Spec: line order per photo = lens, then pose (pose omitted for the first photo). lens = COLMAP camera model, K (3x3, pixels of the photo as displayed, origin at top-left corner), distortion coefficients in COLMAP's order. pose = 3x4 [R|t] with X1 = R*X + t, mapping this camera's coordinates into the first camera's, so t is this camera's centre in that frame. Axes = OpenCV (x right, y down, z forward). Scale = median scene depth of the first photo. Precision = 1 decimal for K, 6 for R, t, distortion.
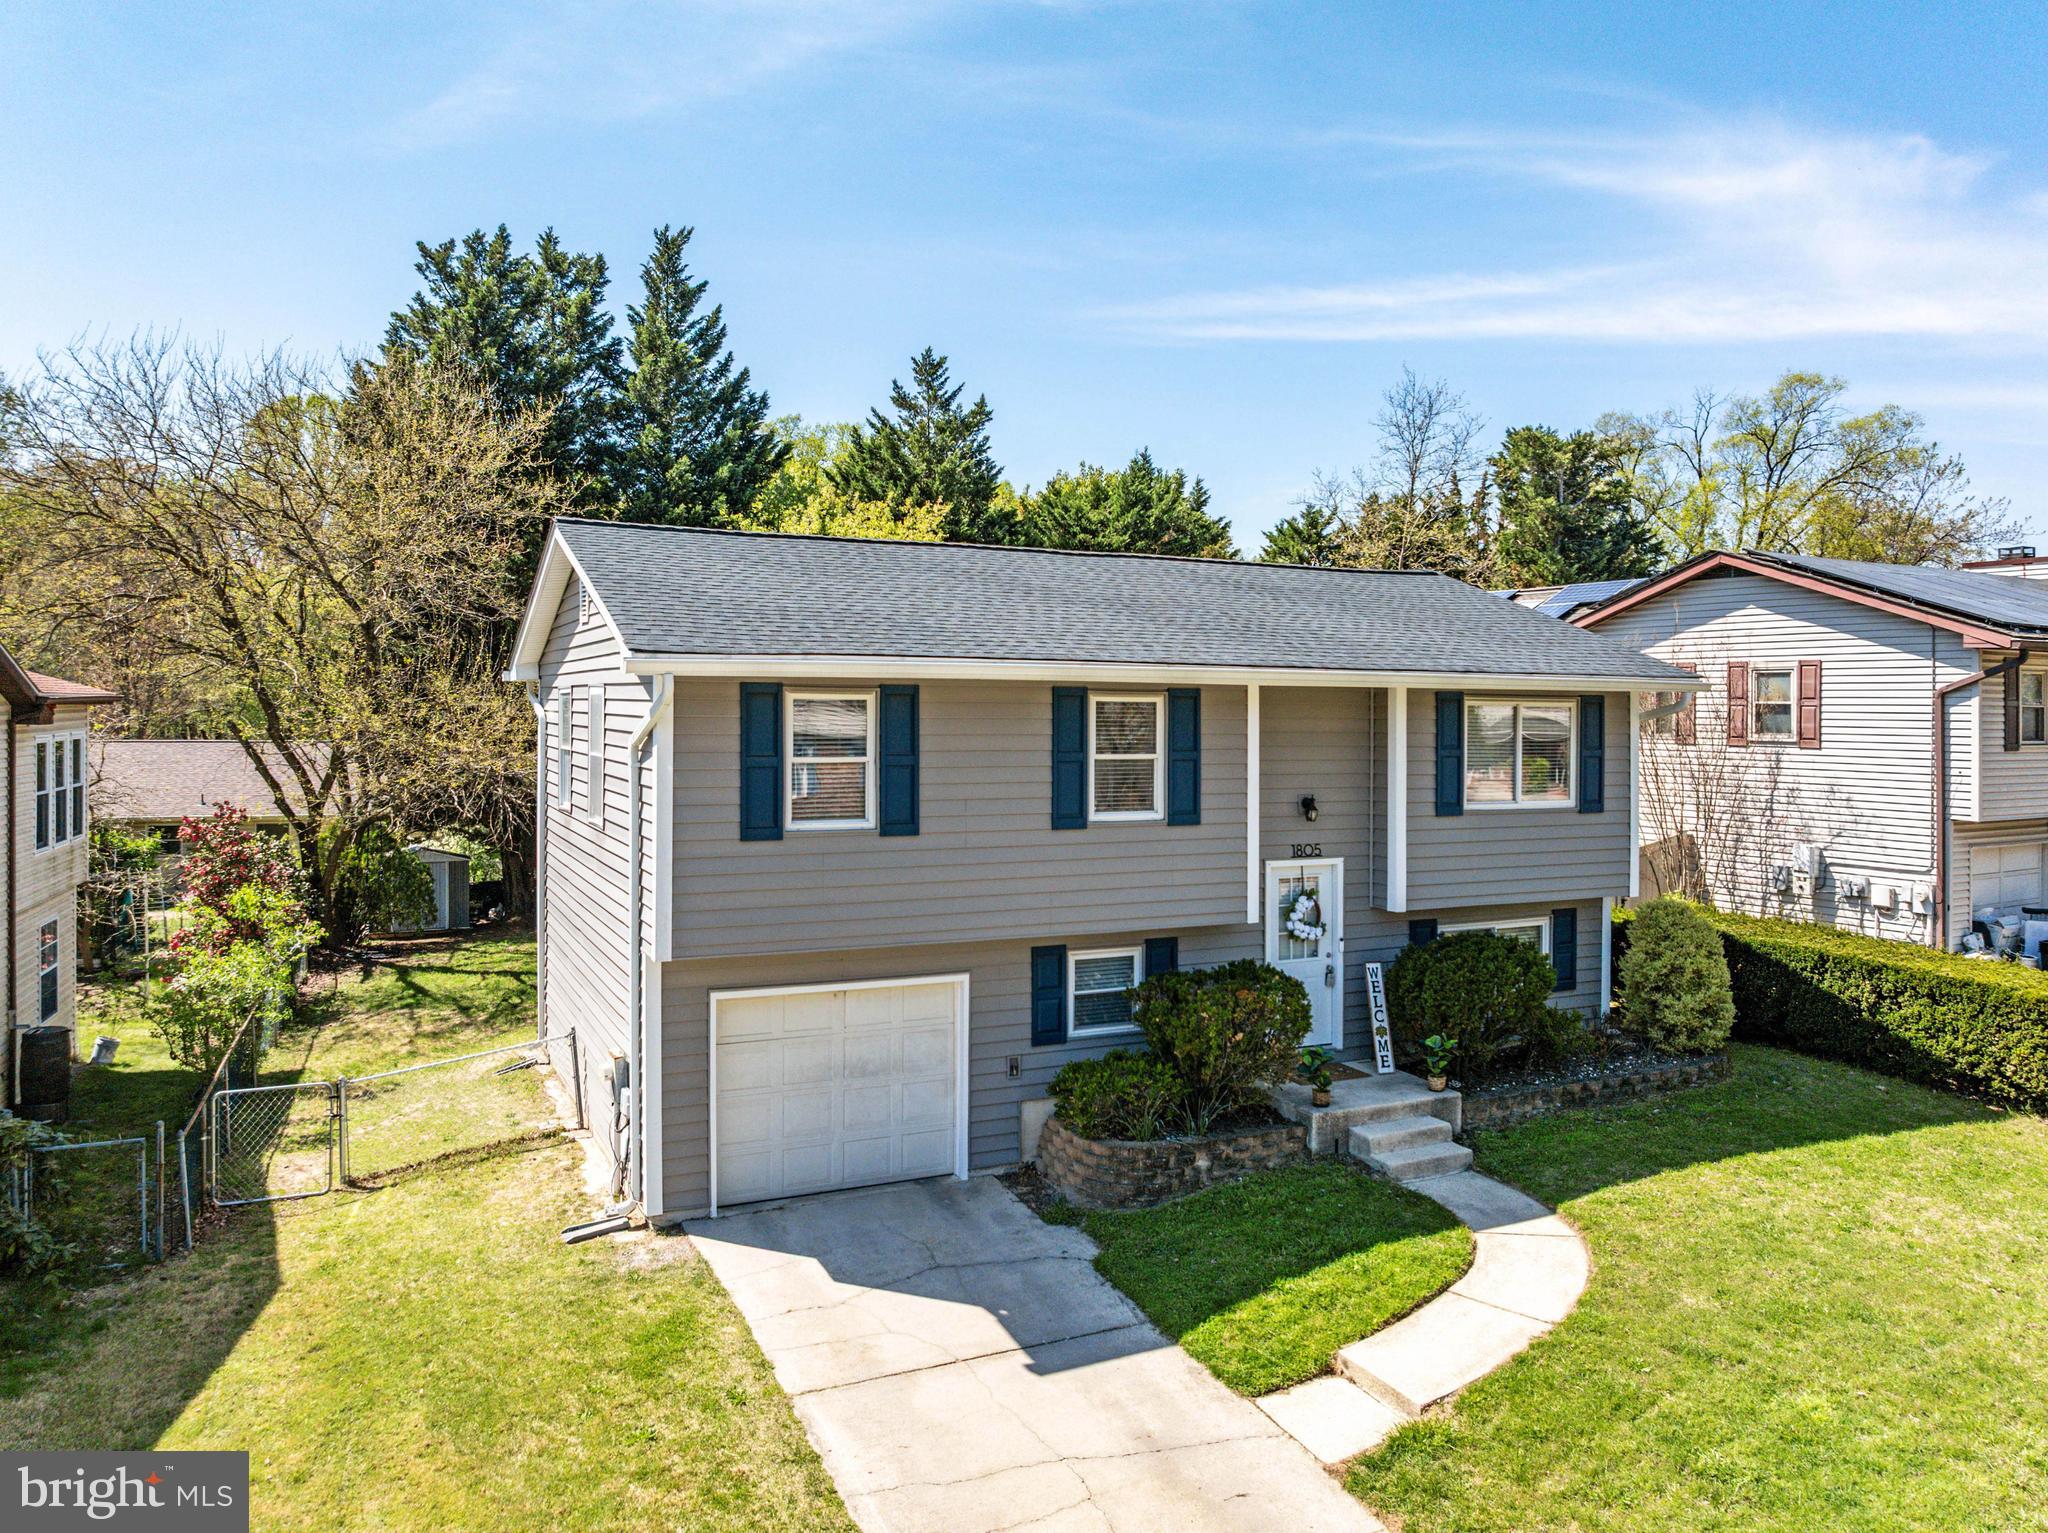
lens RADIAL K [[1443.2, 0, 1033.4], [0, 1443.2, 762.3], [0, 0, 1]] dist [-0.034032, 0.003321]
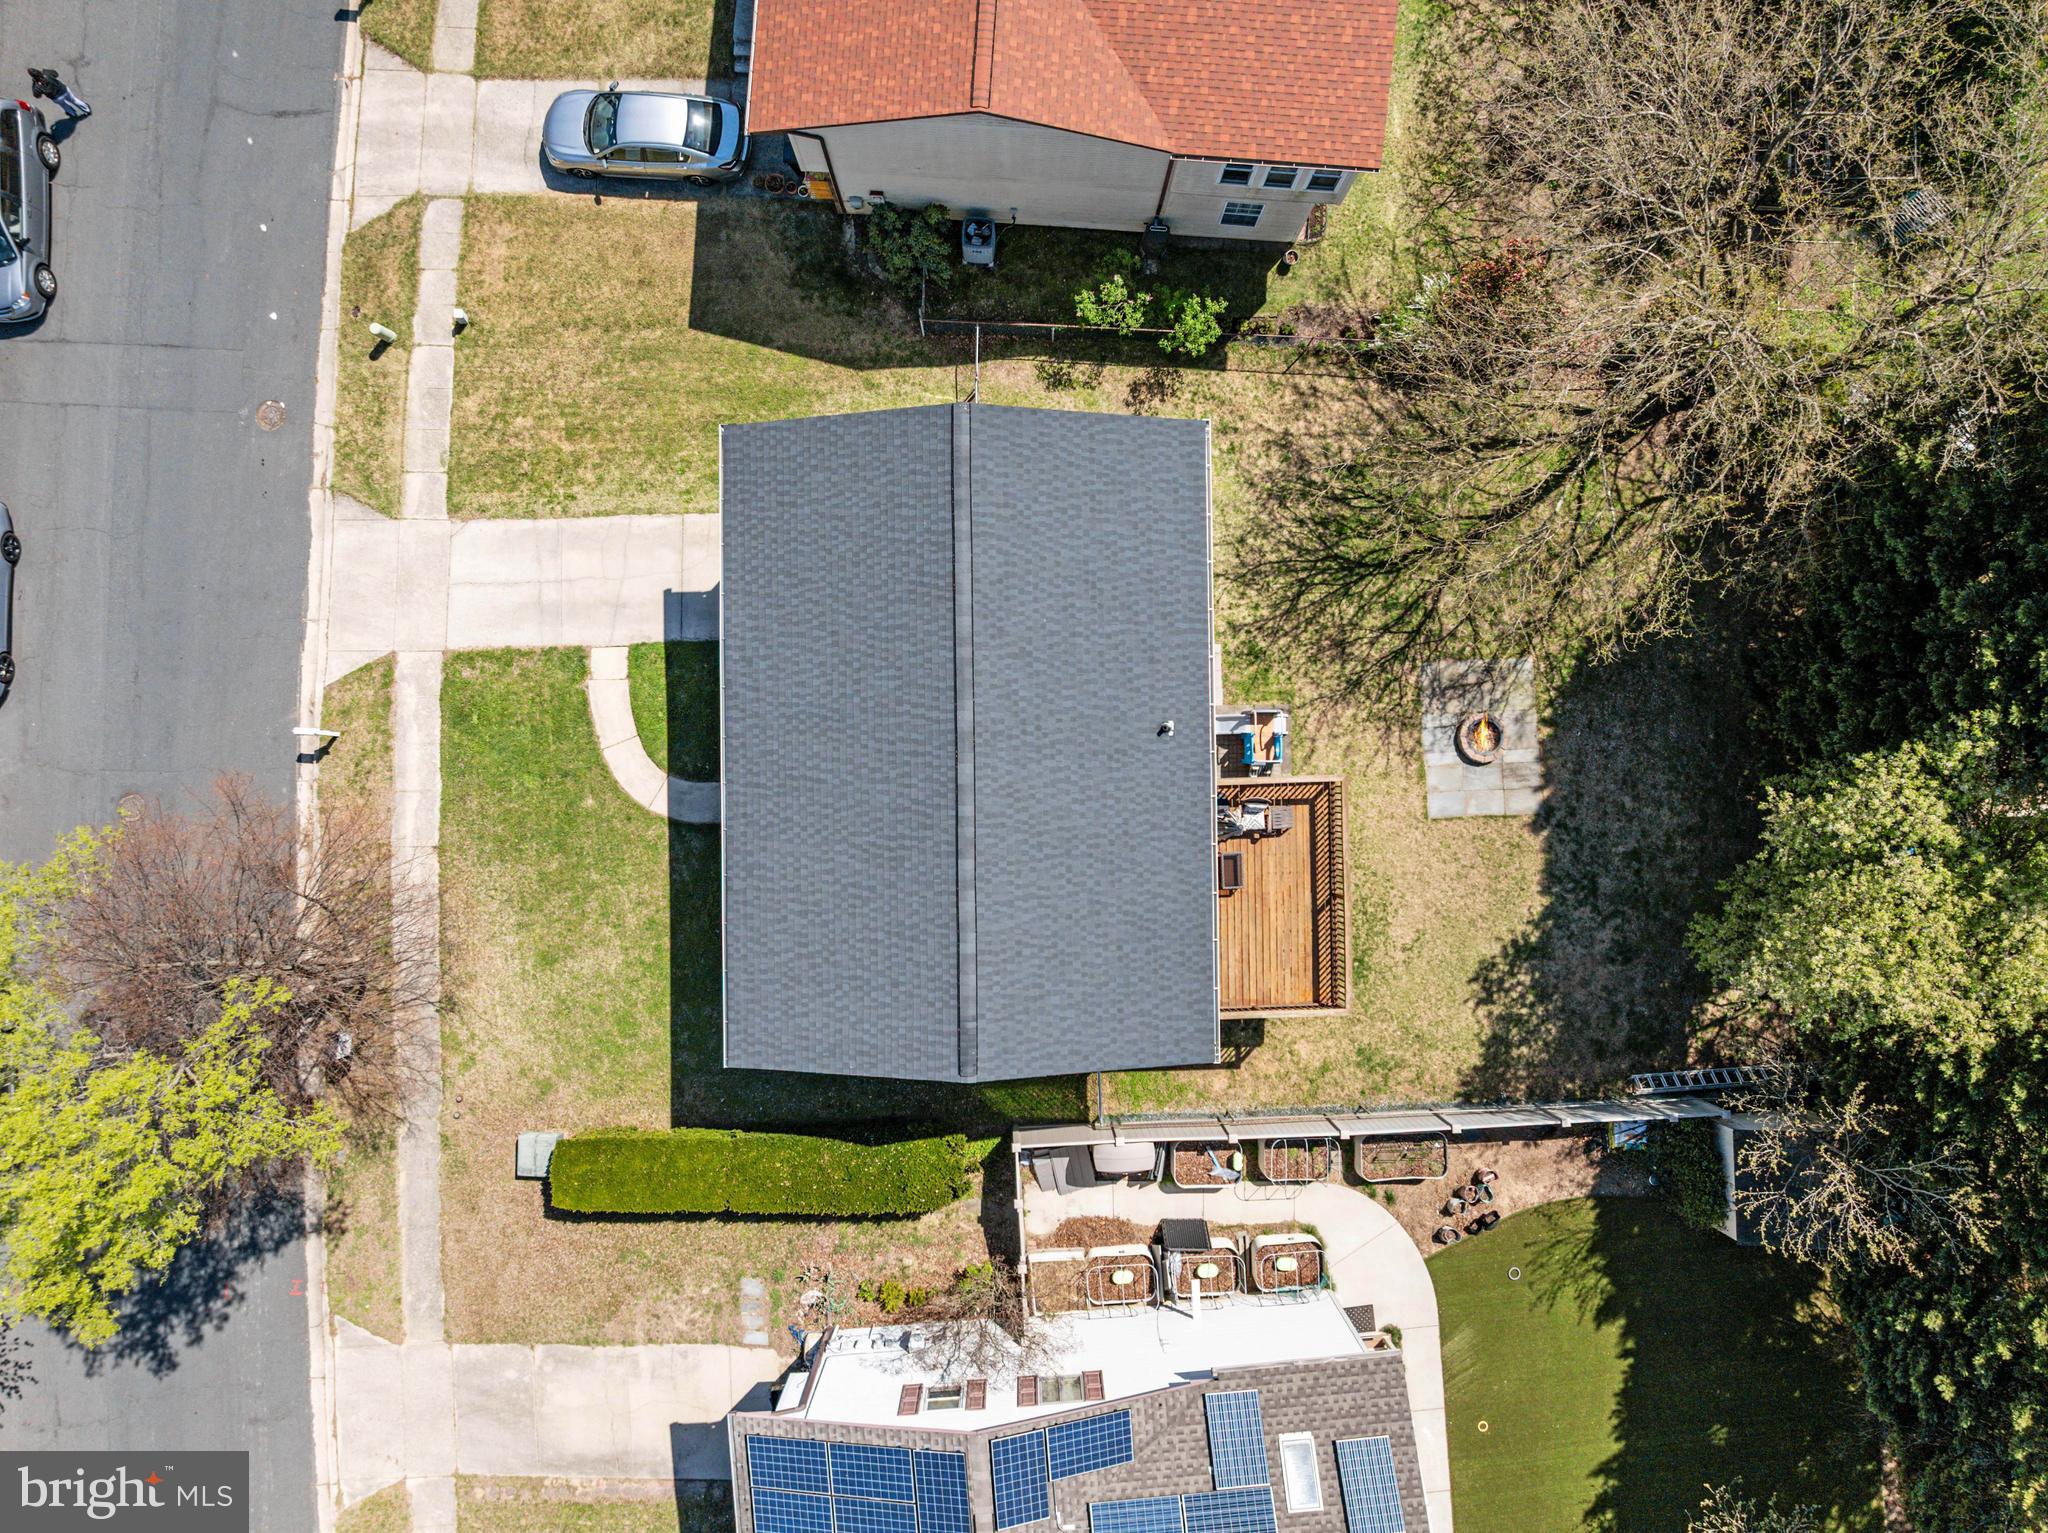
lens RADIAL K [[1443.2, 0, 1033.4], [0, 1443.2, 762.3], [0, 0, 1]] dist [-0.034032, 0.003321]
pose [[-0.428245, 0.903312, -0.025173, 0.056691], [-0.053124, 0.002642, 0.998584, -2.061634], [0.902100, 0.428976, 0.046856, 1.298823]]
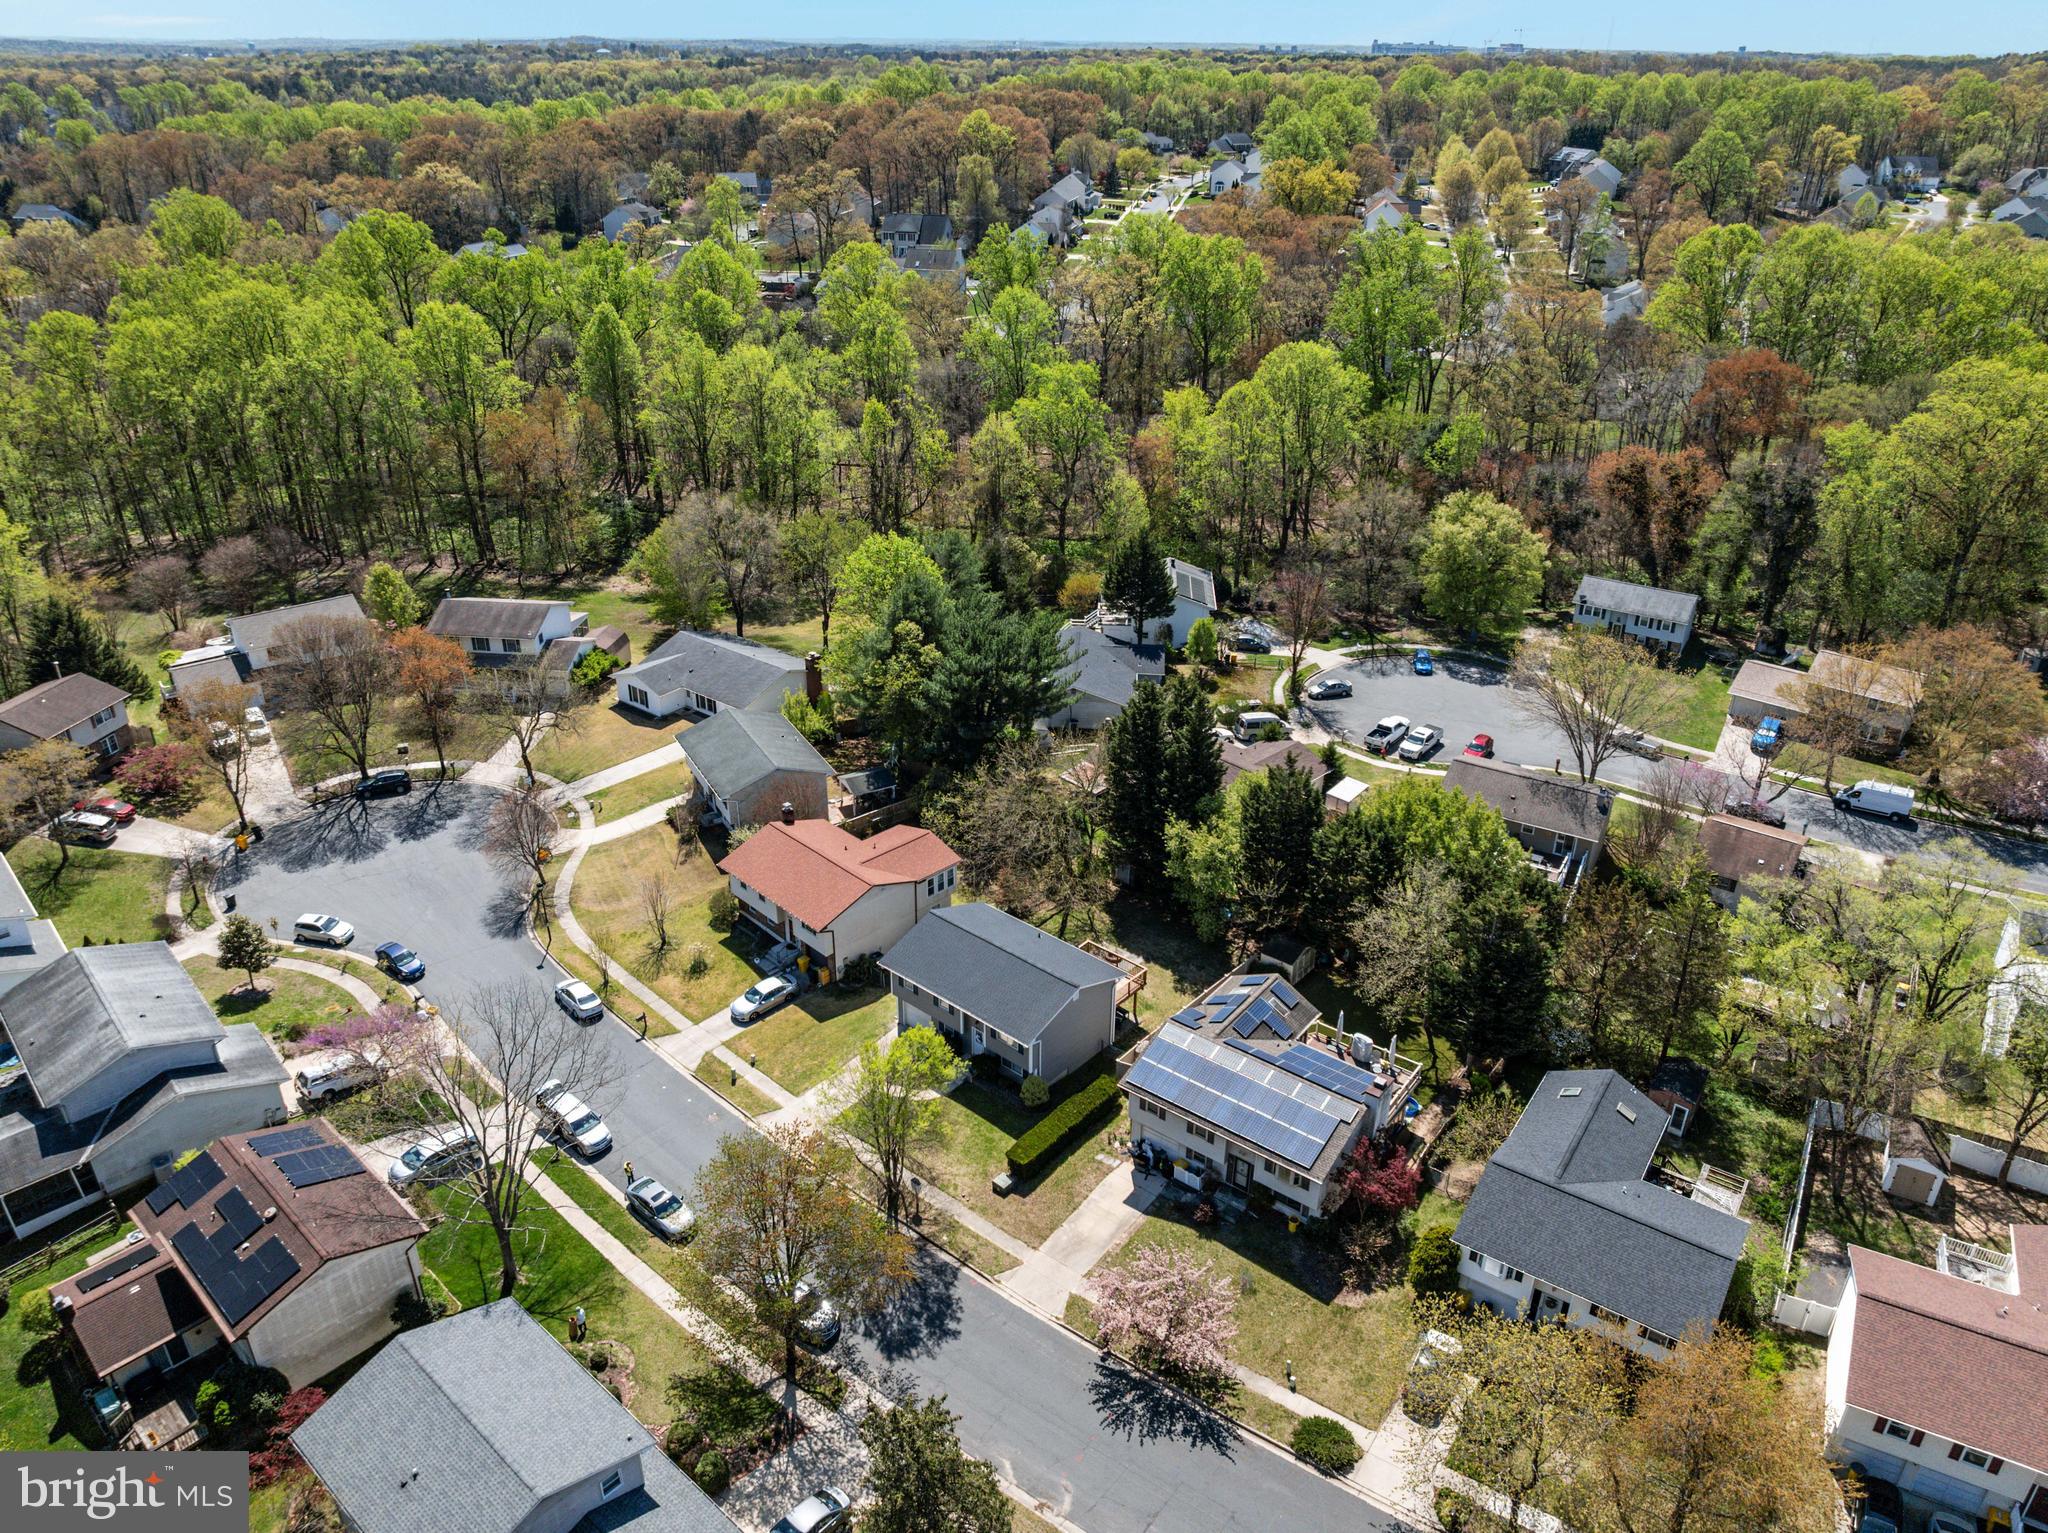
lens RADIAL K [[1443.2, 0, 1033.4], [0, 1443.2, 762.3], [0, 0, 1]] dist [-0.034032, 0.003321]
pose [[0.393997, 0.407603, -0.823788, 4.892014], [-0.029965, 0.901507, 0.431726, -3.613302], [0.918623, -0.145414, 0.367405, -0.744444]]
